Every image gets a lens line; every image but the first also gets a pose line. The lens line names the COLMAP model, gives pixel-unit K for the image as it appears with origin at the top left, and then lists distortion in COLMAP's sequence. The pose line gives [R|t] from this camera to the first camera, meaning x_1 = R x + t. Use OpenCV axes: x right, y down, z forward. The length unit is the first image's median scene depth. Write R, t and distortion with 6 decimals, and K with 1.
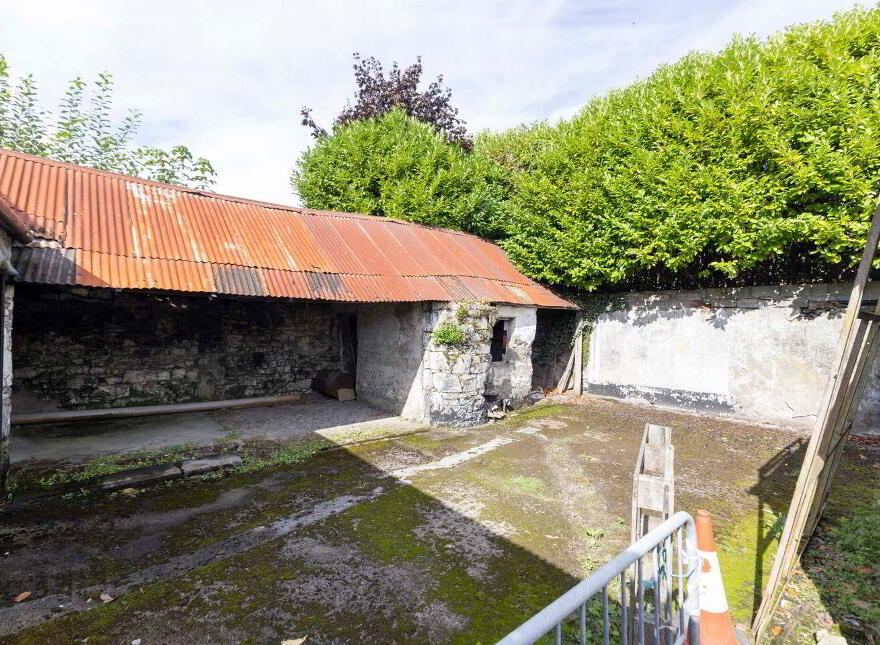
lens RADIAL K [[431.4, 0, 436.3], [0, 431.4, 318.4], [0, 0, 1]] dist [0.009397, -0.002240]
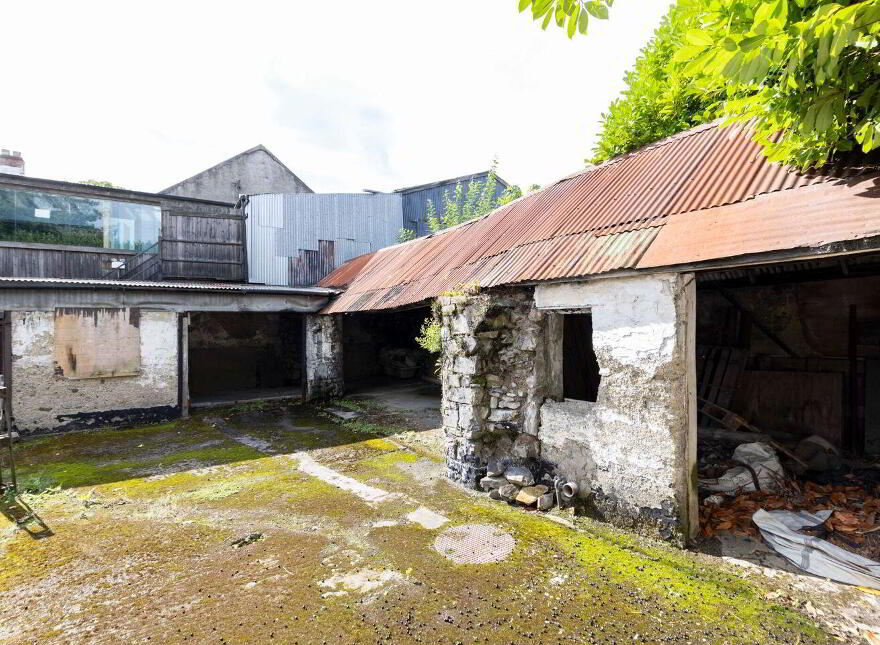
lens RADIAL K [[431.4, 0, 439.9], [0, 431.4, 321.6], [0, 0, 1]] dist [0.009397, -0.002240]
pose [[-0.104441, -0.029759, -0.994086, 0.719031], [0.028659, 0.999047, -0.032918, 0.027006], [0.994118, -0.031928, -0.103488, 1.023561]]
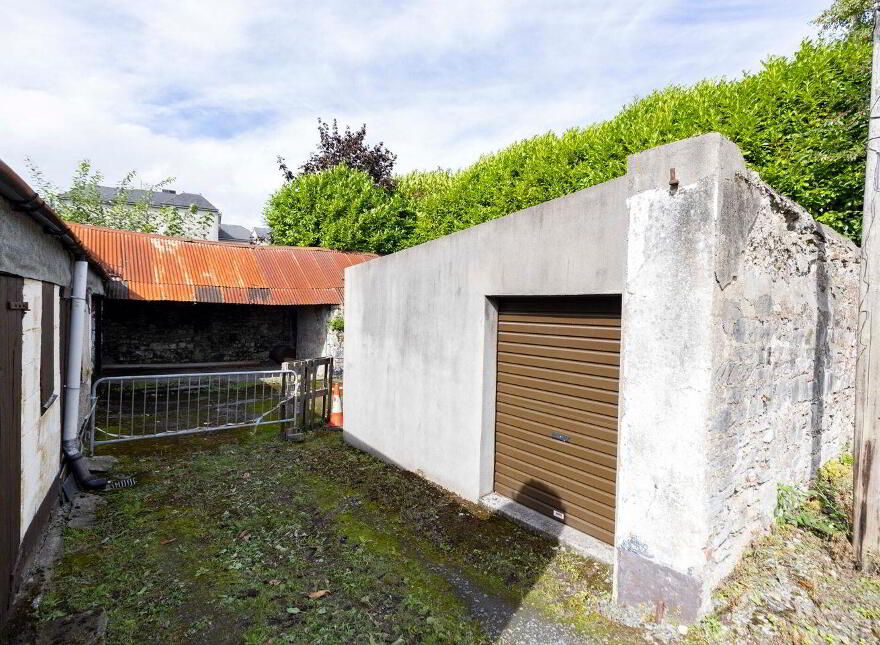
lens RADIAL K [[431.4, 0, 440.0], [0, 431.4, 317.6], [0, 0, 1]] dist [0.009397, -0.002240]
pose [[0.999631, 0.013872, -0.023346, 0.446780], [-0.013220, 0.999525, 0.027857, -0.038059], [0.023722, -0.027538, 0.999339, -0.653462]]
